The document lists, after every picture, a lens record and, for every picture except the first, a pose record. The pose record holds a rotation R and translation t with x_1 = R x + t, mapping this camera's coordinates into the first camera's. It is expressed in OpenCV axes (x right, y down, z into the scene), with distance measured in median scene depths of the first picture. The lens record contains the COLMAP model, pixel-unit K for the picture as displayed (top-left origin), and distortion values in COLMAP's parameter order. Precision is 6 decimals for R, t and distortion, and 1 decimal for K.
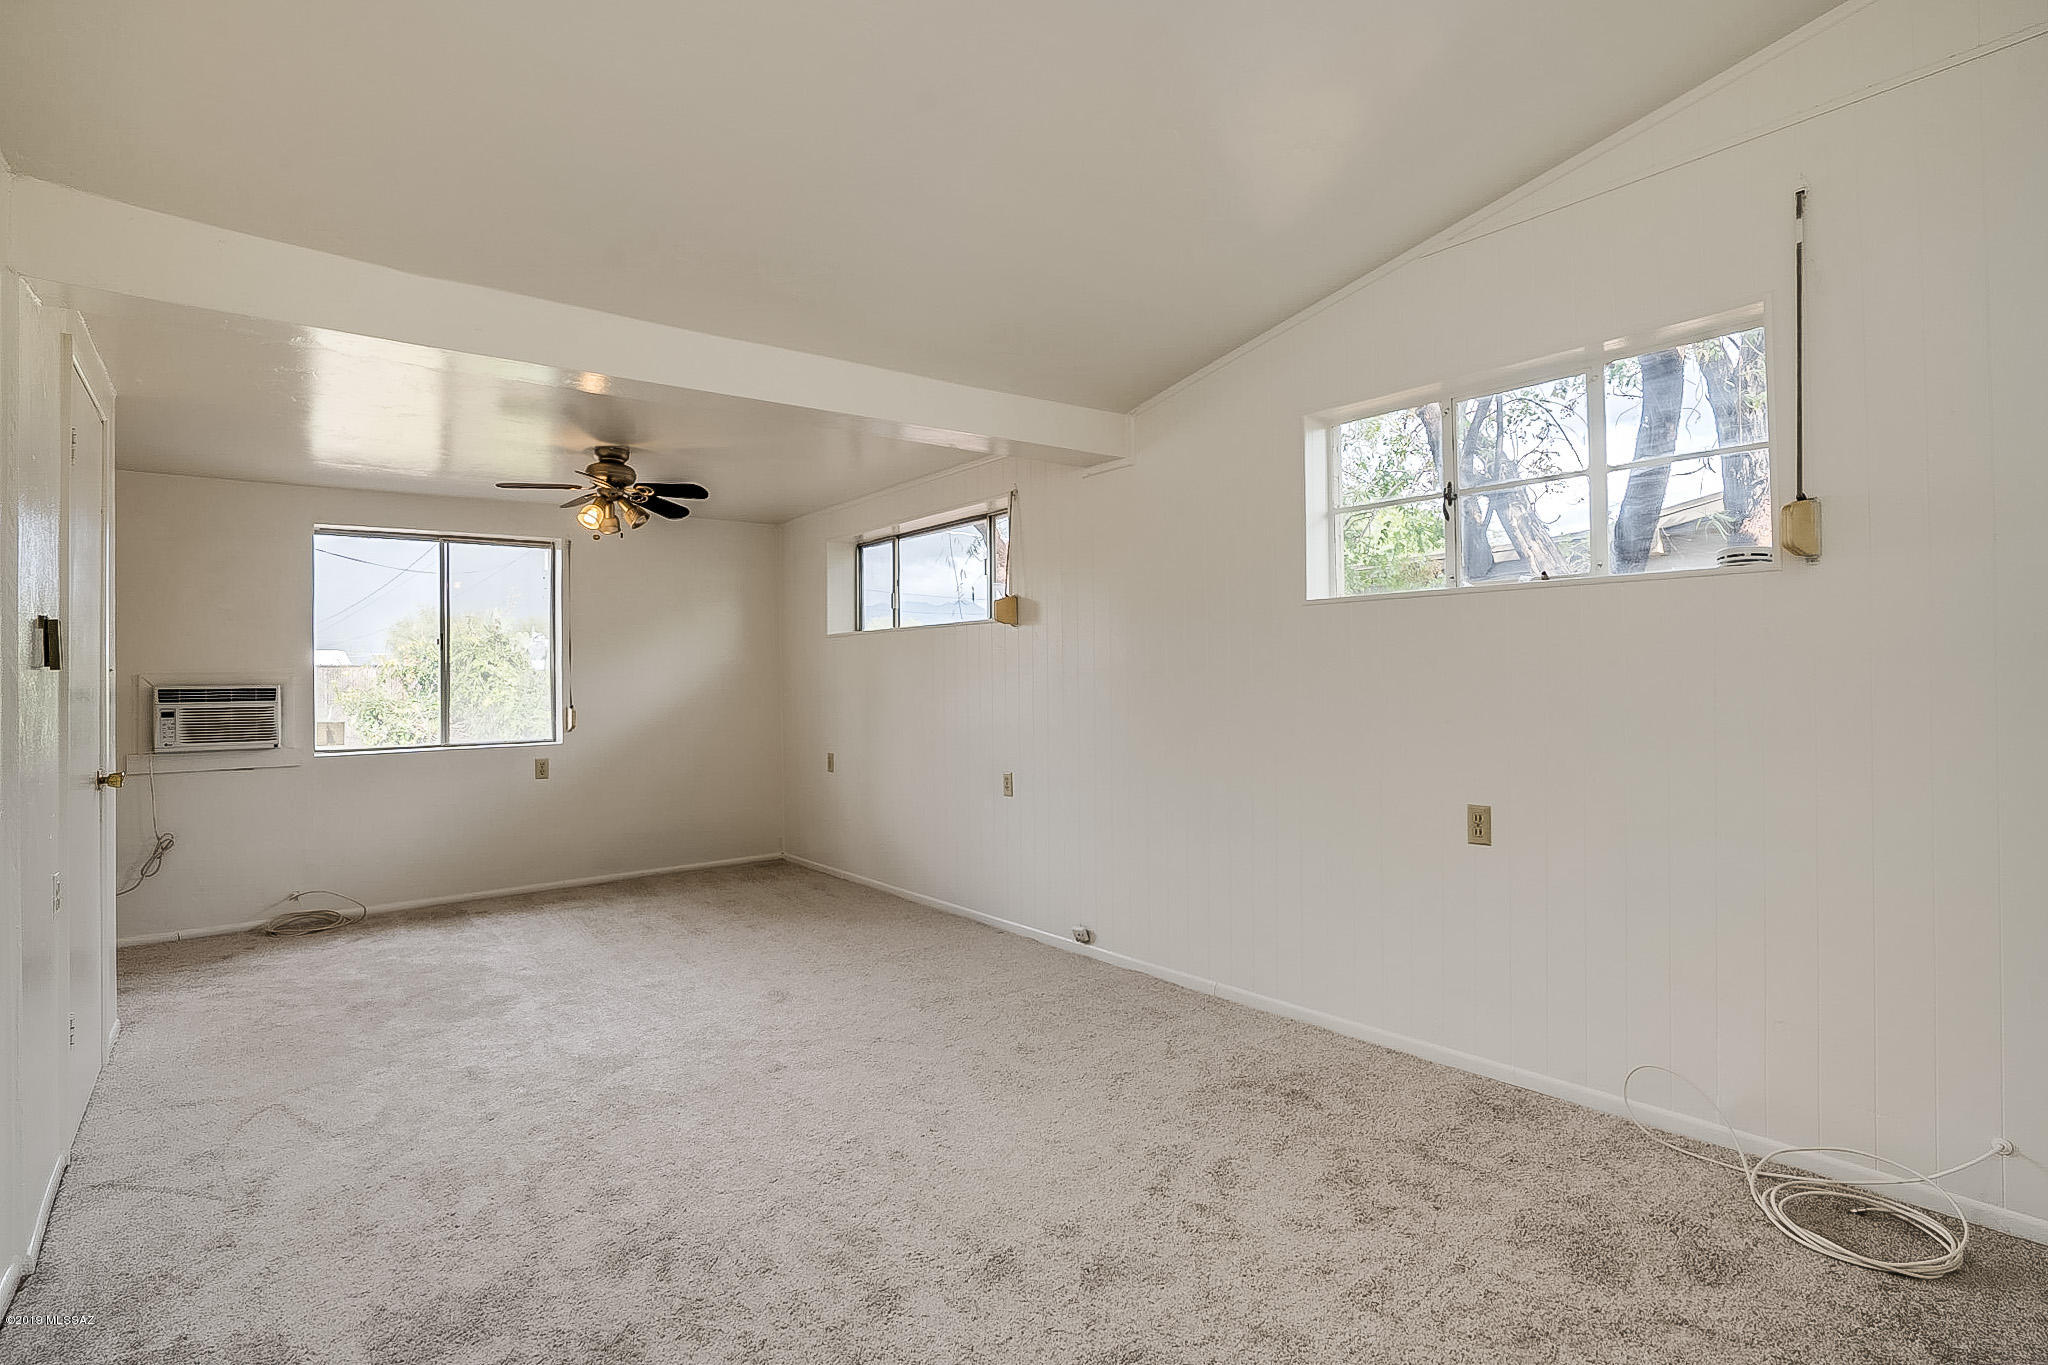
lens RADIAL K [[986.9, 0, 1029.0], [0, 986.9, 671.4], [0, 0, 1]] dist [-0.055230, 0.019330]
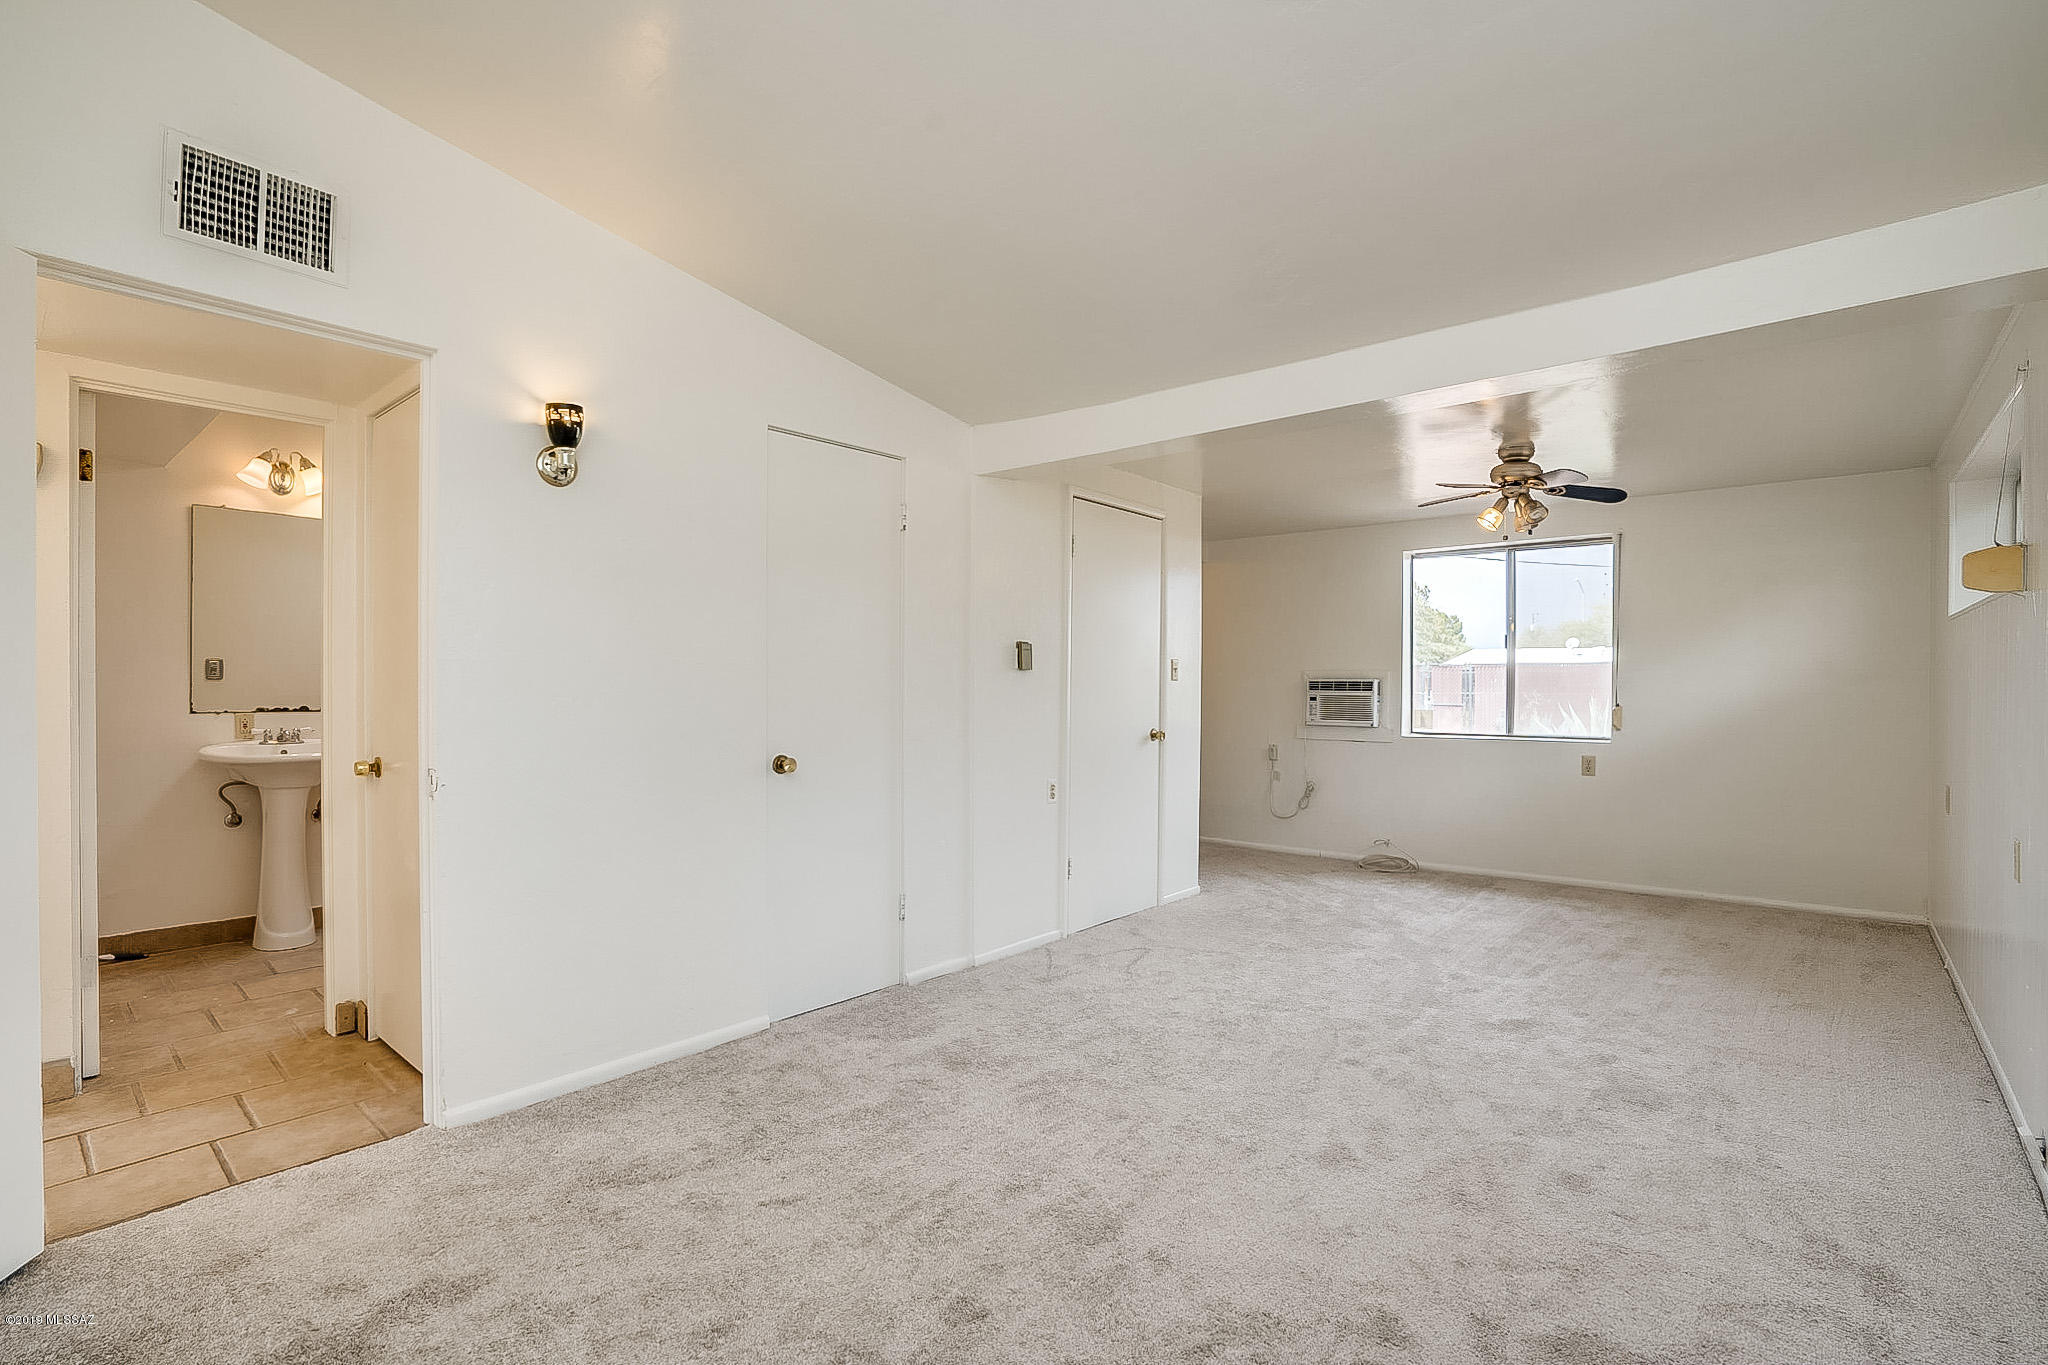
lens RADIAL K [[948.1, 0, 1034.9], [0, 948.1, 690.8], [0, 0, 1]] dist [-0.067030, 0.030000]
pose [[0.189208, 0.024033, -0.981643, 0.399611], [0.003209, 0.999680, 0.025093, -0.003620], [0.981932, -0.007898, 0.189071, 0.313636]]
